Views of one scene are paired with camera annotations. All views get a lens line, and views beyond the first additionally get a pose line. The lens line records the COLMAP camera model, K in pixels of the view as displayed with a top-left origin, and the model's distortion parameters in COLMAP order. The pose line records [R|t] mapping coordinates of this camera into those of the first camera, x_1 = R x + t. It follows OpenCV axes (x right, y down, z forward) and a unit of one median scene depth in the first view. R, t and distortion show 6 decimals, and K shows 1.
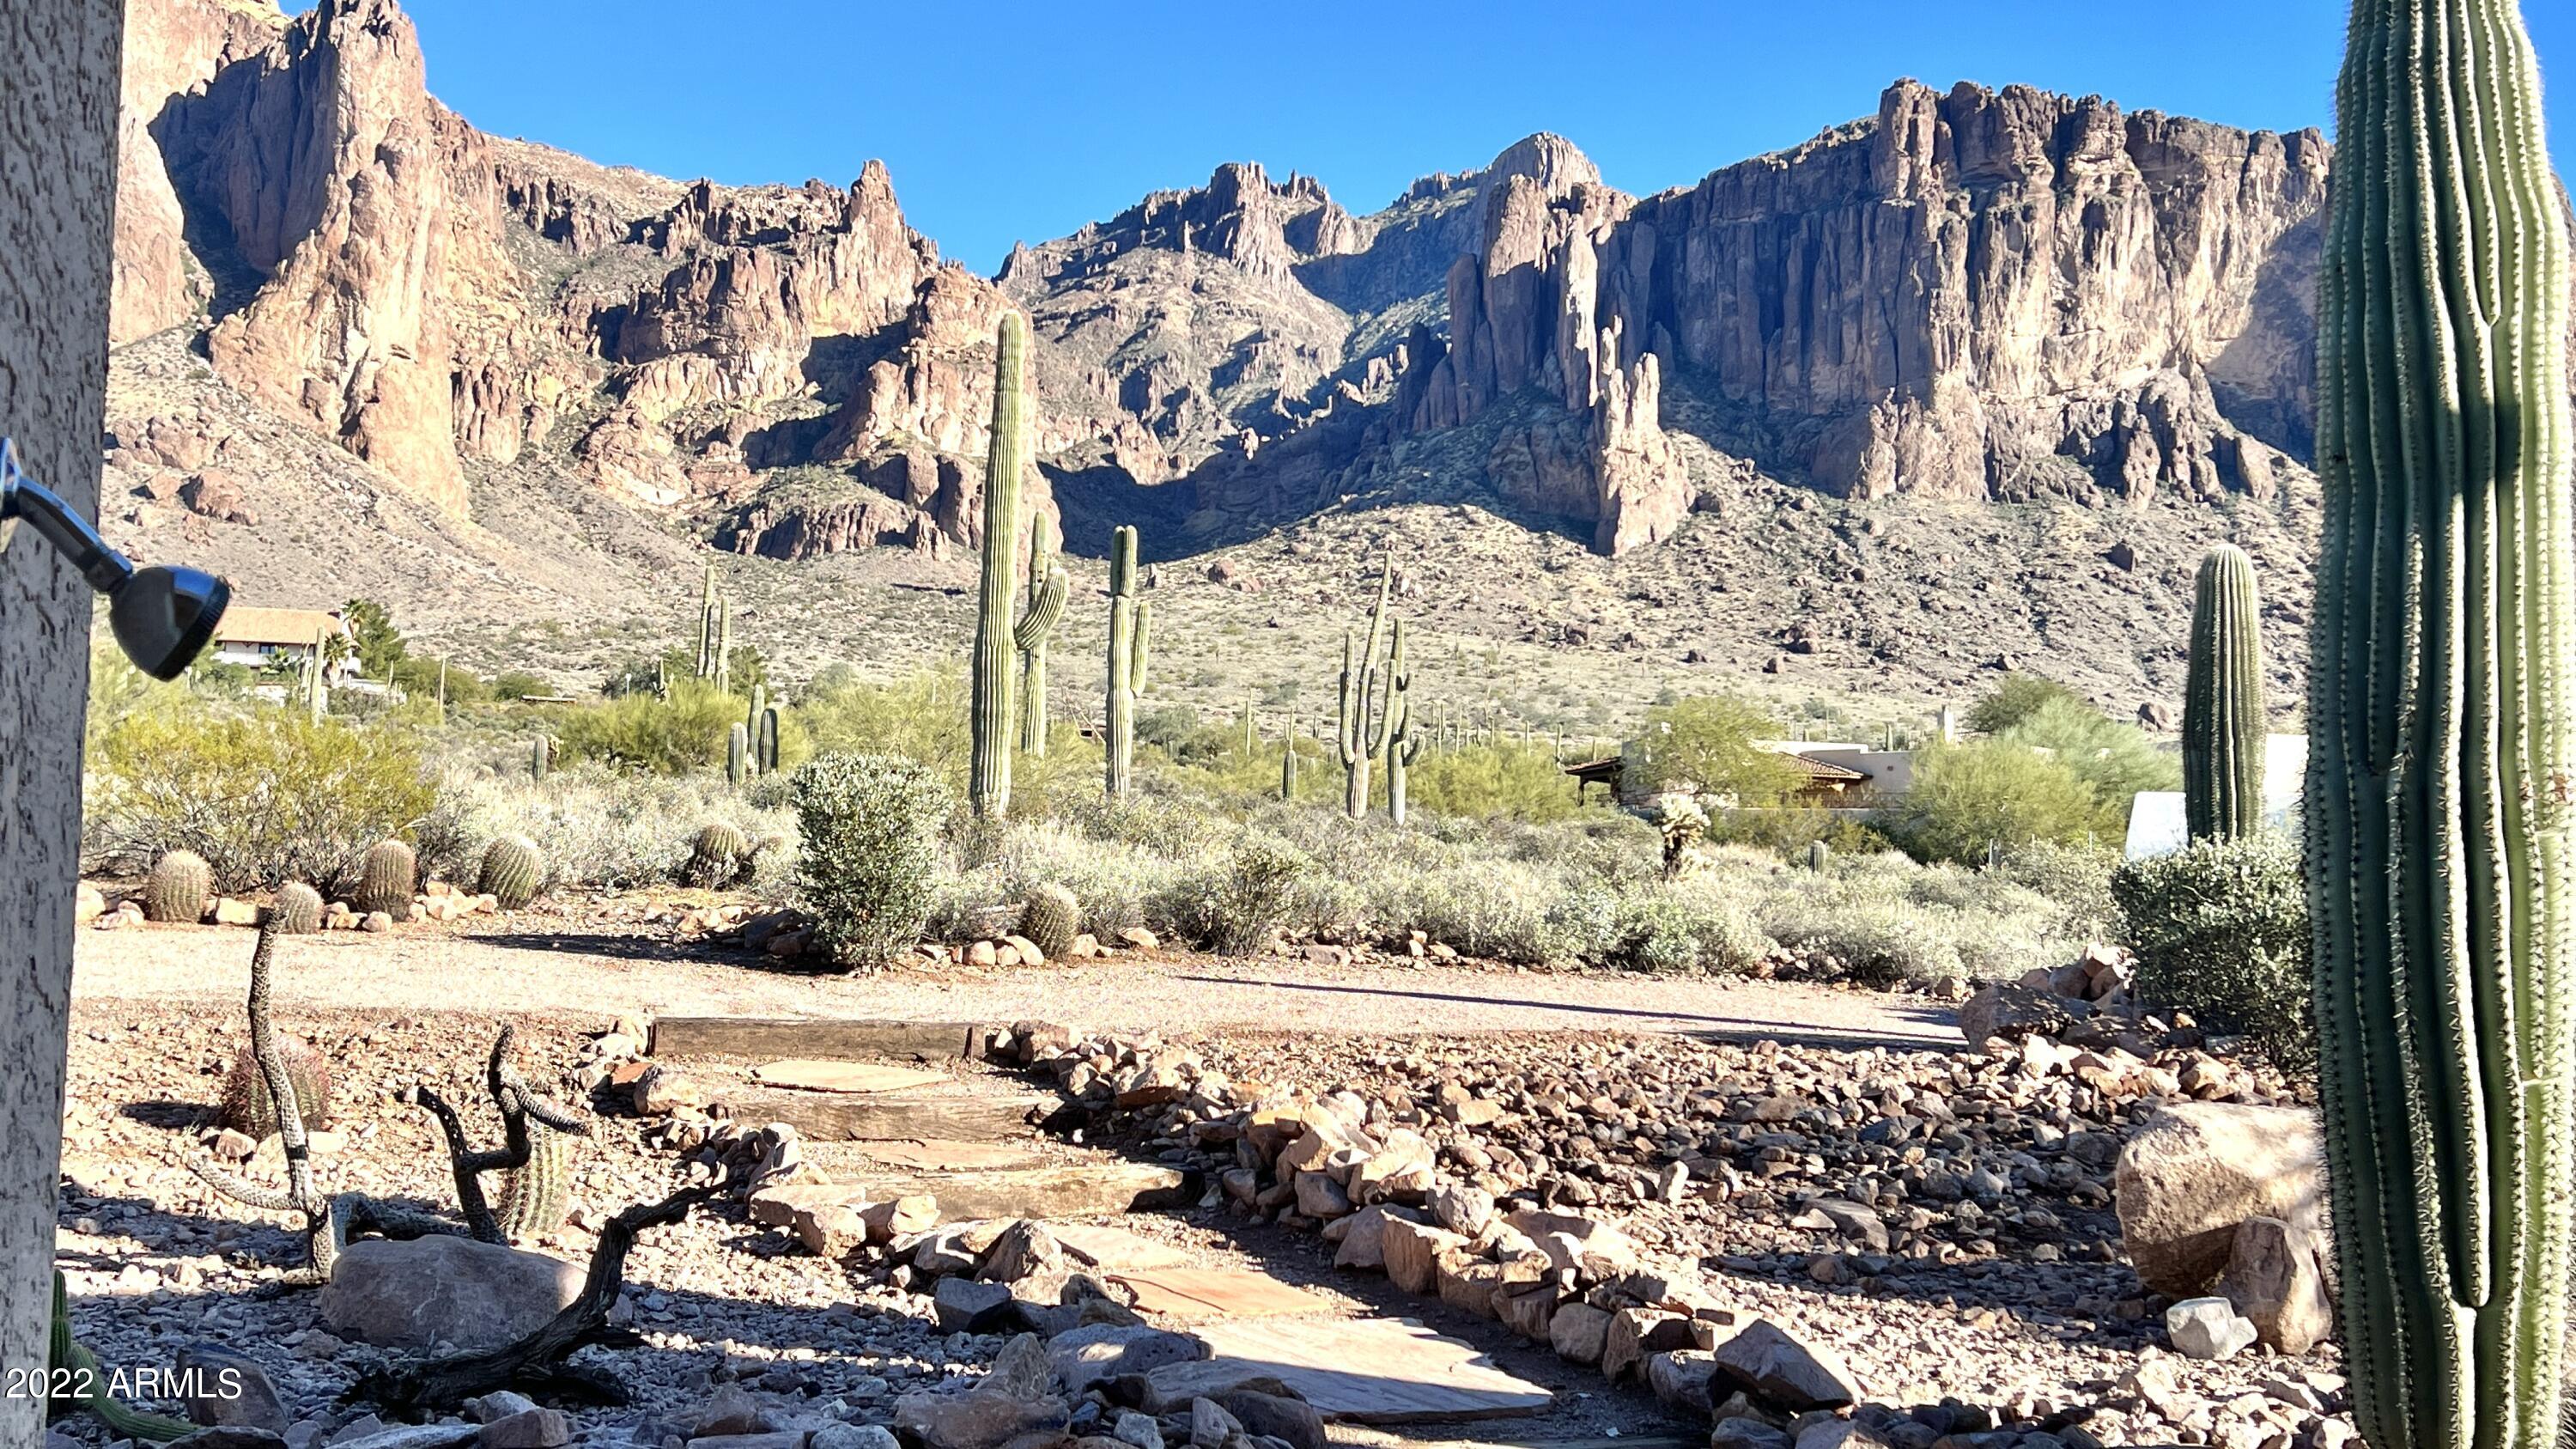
lens RADIAL K [[2591.9, 0, 1281.0], [0, 2591.9, 774.3], [0, 0, 1]] dist [0.171319, -0.438490]
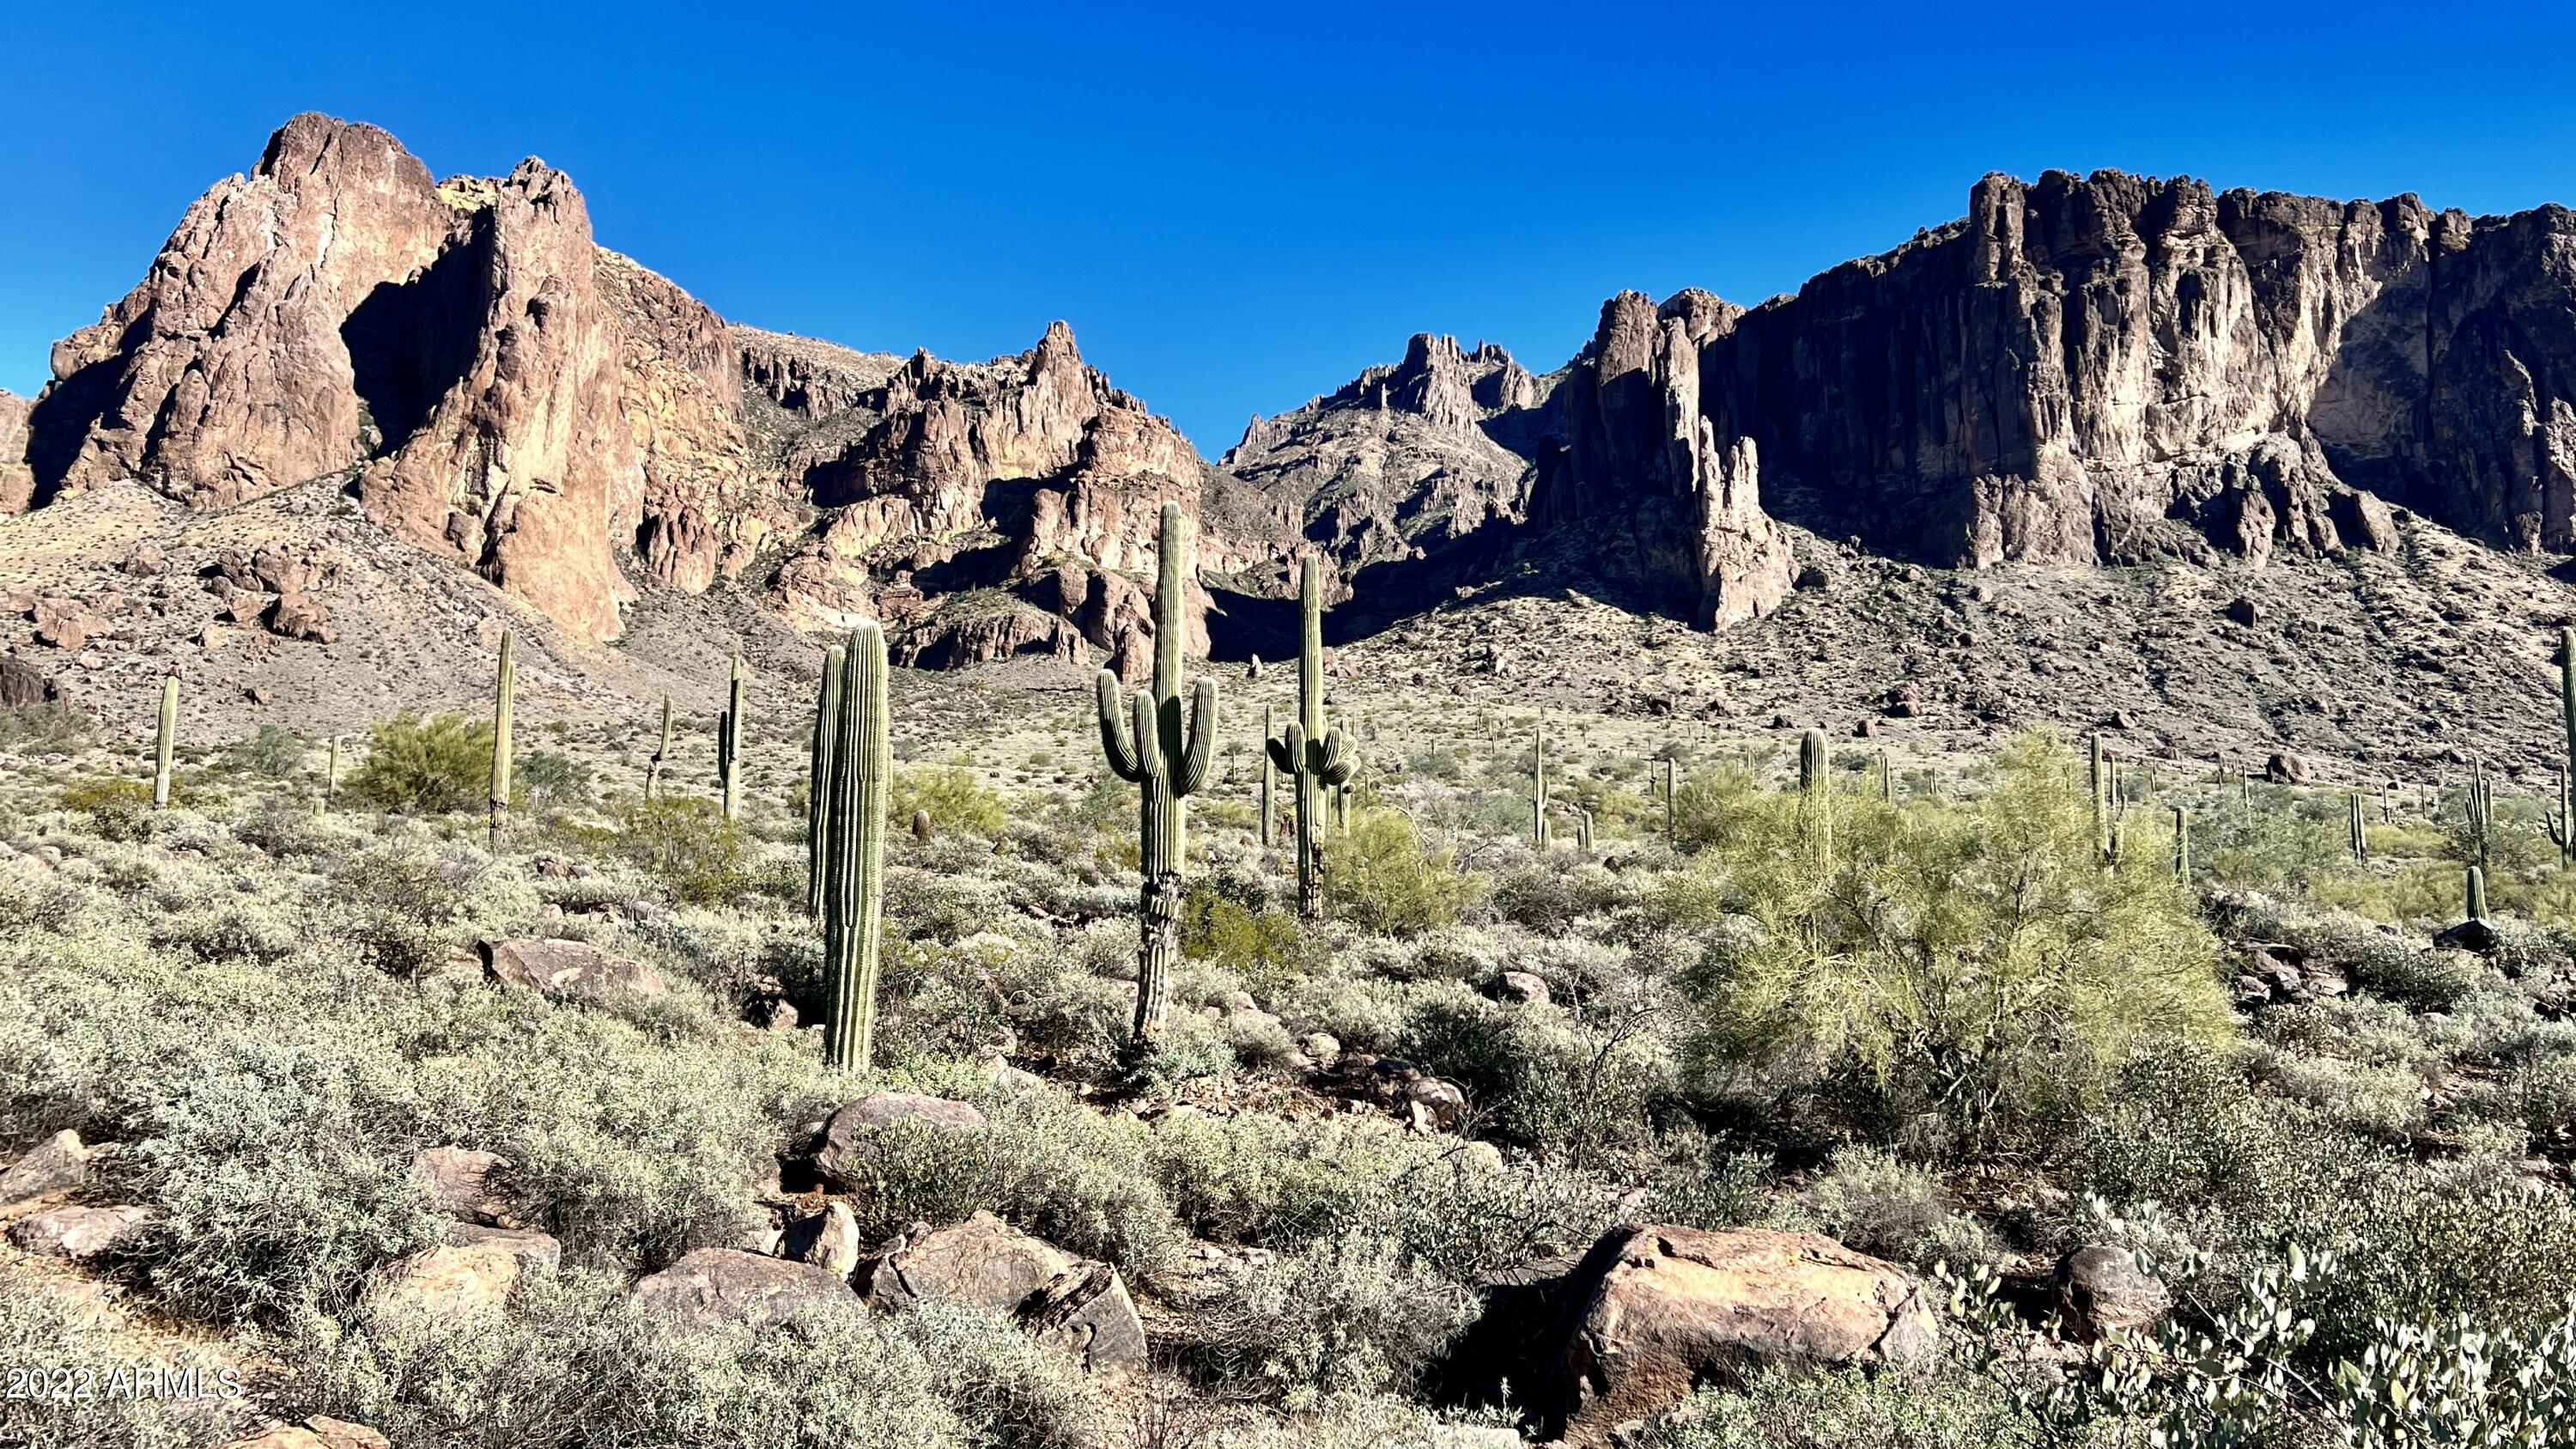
lens RADIAL K [[2047.8, 0, 1319.0], [0, 2047.8, 668.3], [0, 0, 1]] dist [0.116303, -0.226172]
pose [[0.992678, -0.038609, -0.114453, 0.060796], [0.027640, 0.995005, -0.095926, 0.002399], [0.117585, 0.092061, 0.988786, 0.179253]]
